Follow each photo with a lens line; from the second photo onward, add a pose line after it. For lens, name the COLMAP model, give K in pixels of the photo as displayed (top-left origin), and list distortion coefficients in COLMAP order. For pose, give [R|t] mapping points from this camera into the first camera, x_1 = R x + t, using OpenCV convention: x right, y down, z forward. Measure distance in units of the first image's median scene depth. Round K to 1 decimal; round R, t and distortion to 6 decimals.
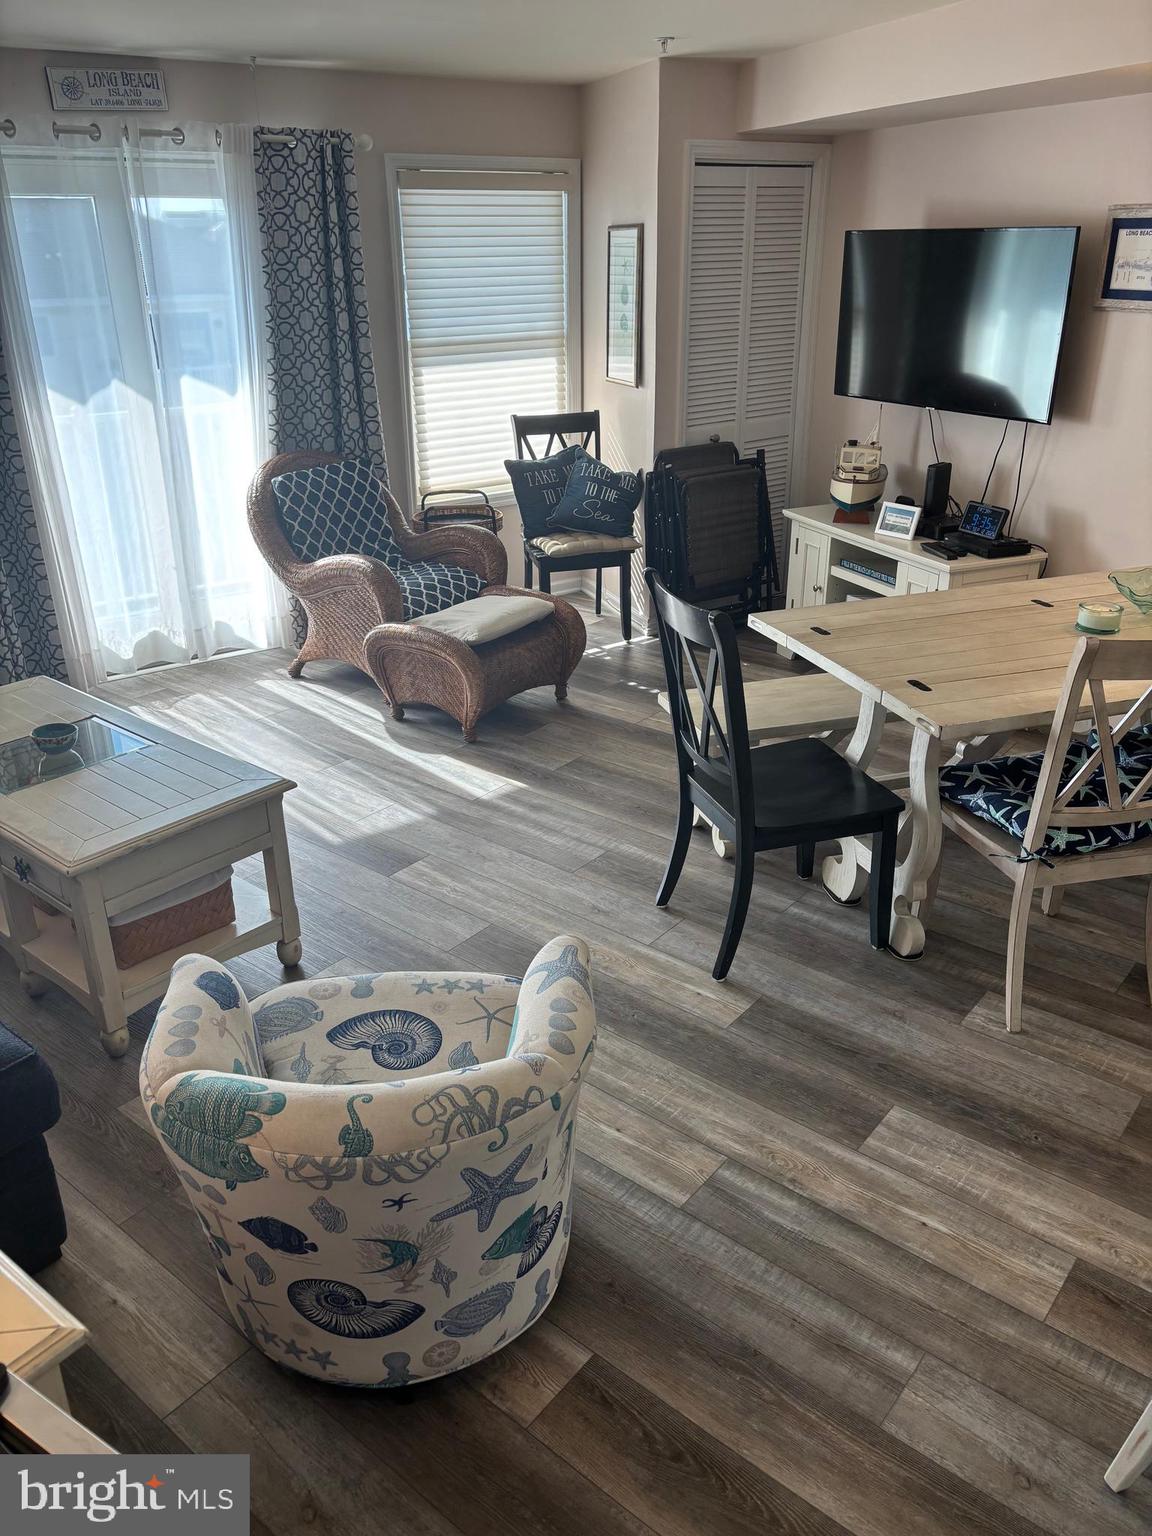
lens RADIAL K [[1160.9, 0, 554.9], [0, 1160.9, 772.4], [0, 0, 1]] dist [0.040726, -0.054758]
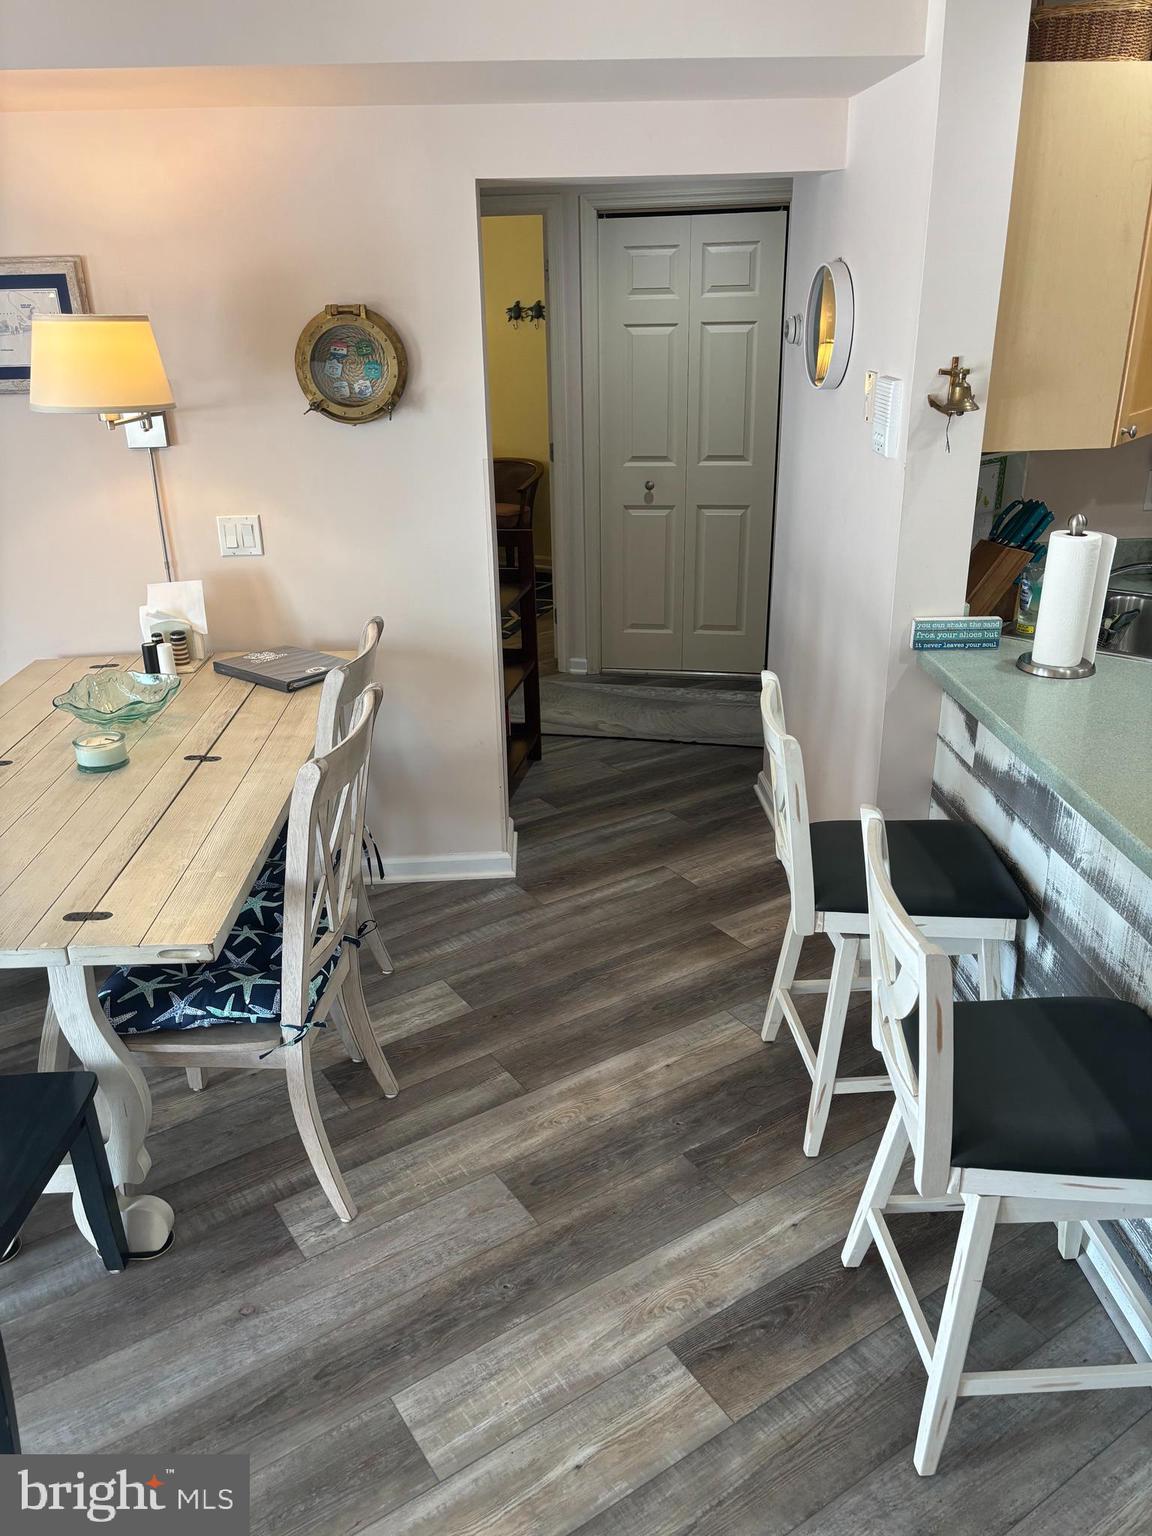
lens RADIAL K [[1165.5, 0, 576.0], [0, 1165.5, 768.0], [0, 0, 1]] dist [0.013431, -0.002517]
pose [[0.284099, -0.355849, 0.890314, -0.185279], [0.411425, 0.883985, 0.222034, -0.176261], [-0.866035, 0.303218, 0.397545, 0.408835]]
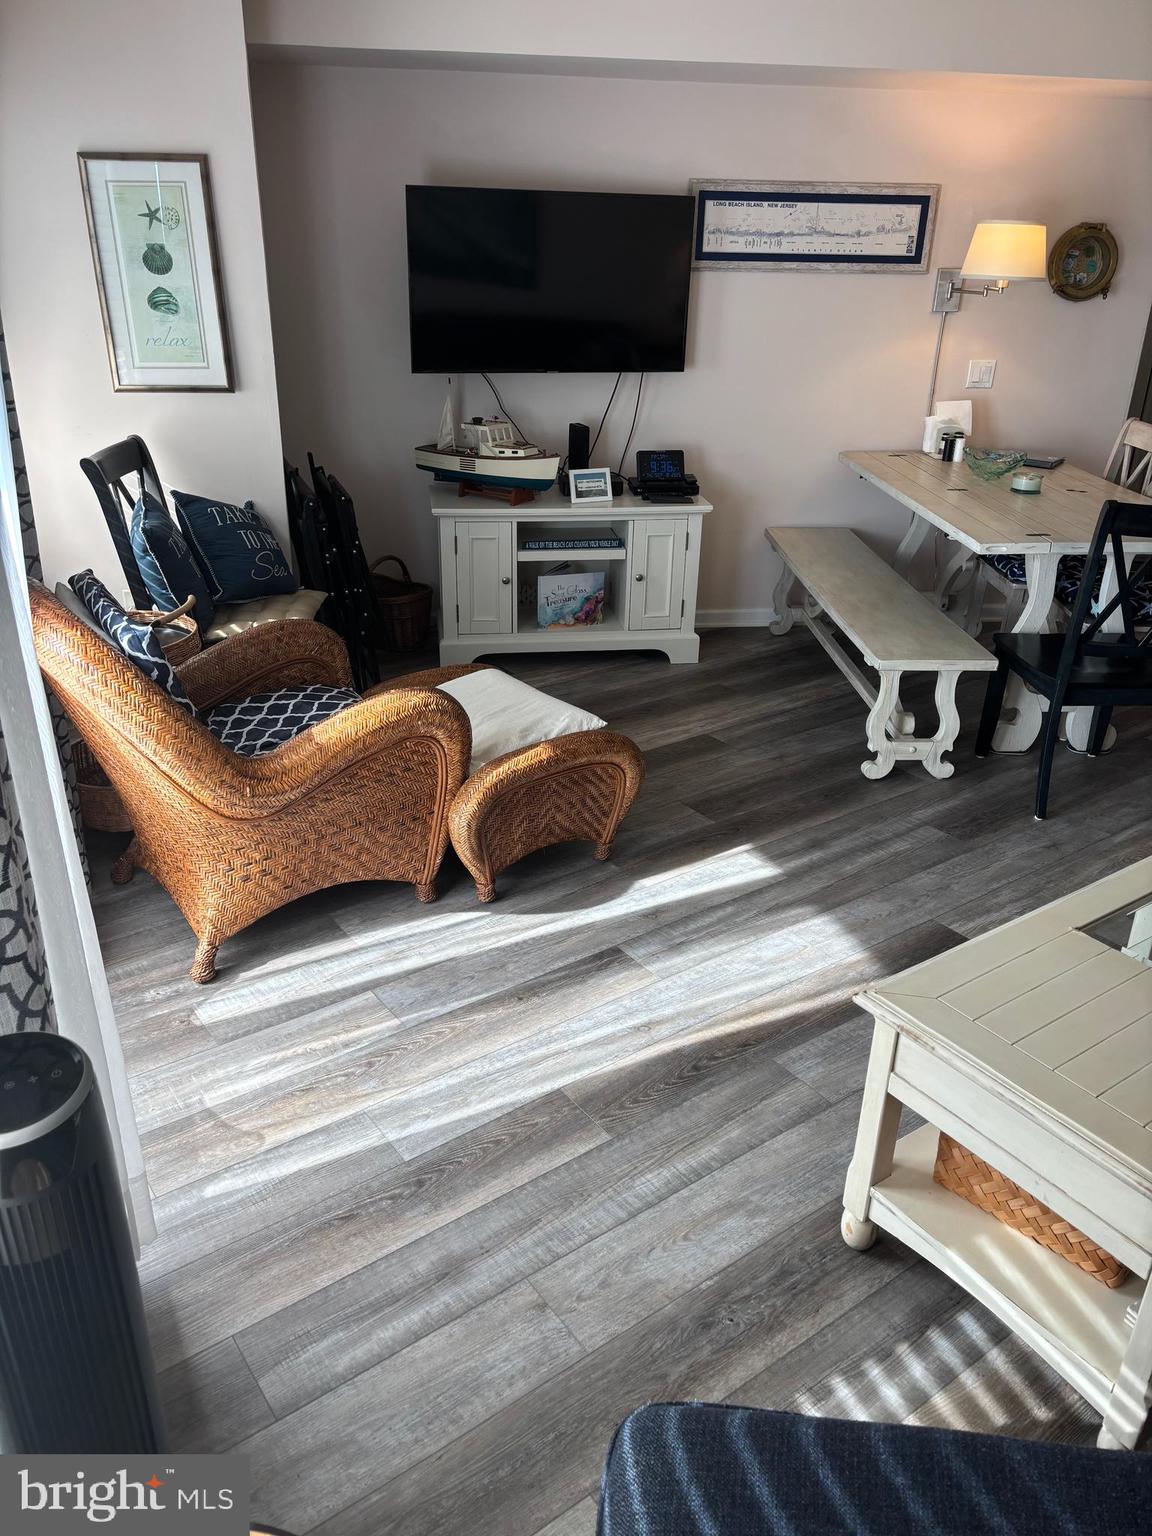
lens RADIAL K [[1160.9, 0, 554.9], [0, 1160.9, 772.4], [0, 0, 1]] dist [0.040726, -0.054758]
pose [[0.254709, -0.380440, 0.889038, -1.112856], [0.382700, 0.883959, 0.268623, -0.442992], [-0.888068, 0.271814, 0.370747, 1.150342]]
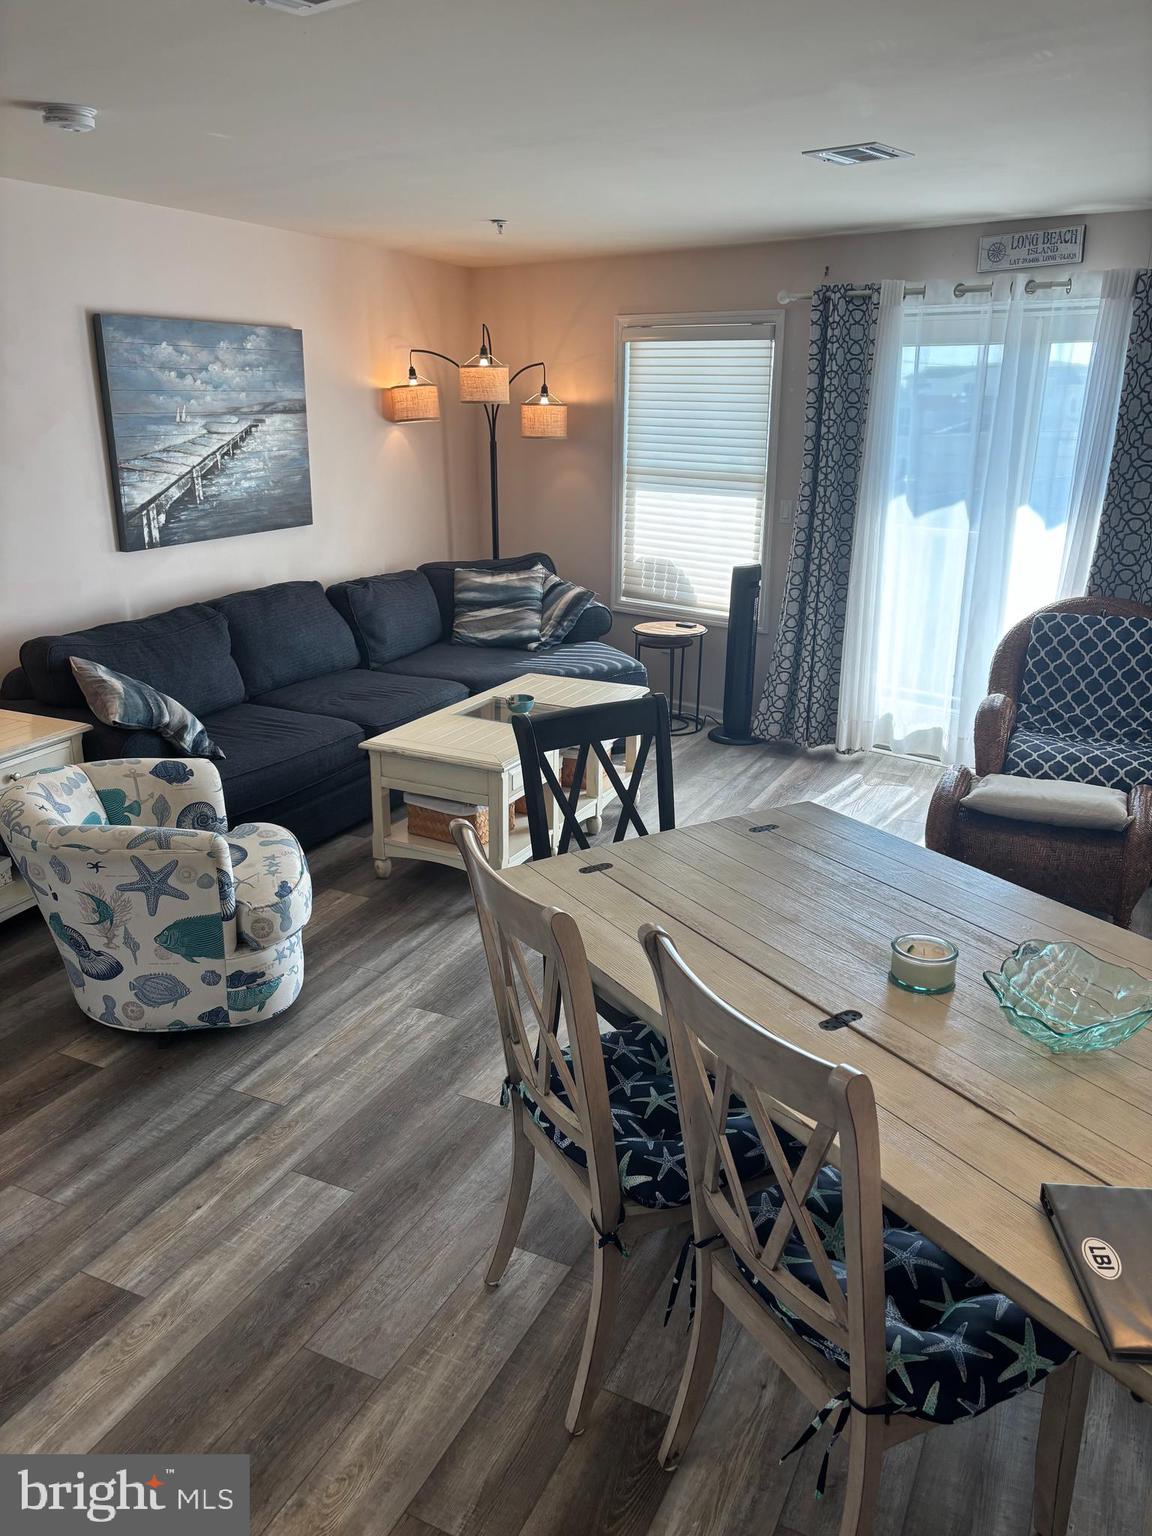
lens RADIAL K [[1165.5, 0, 576.0], [0, 1165.5, 768.0], [0, 0, 1]] dist [0.013431, -0.002517]
pose [[0.235586, 0.311368, -0.920624, 1.027032], [-0.405531, 0.892371, 0.198037, -0.291532], [0.883201, 0.326687, 0.336500, 0.619500]]
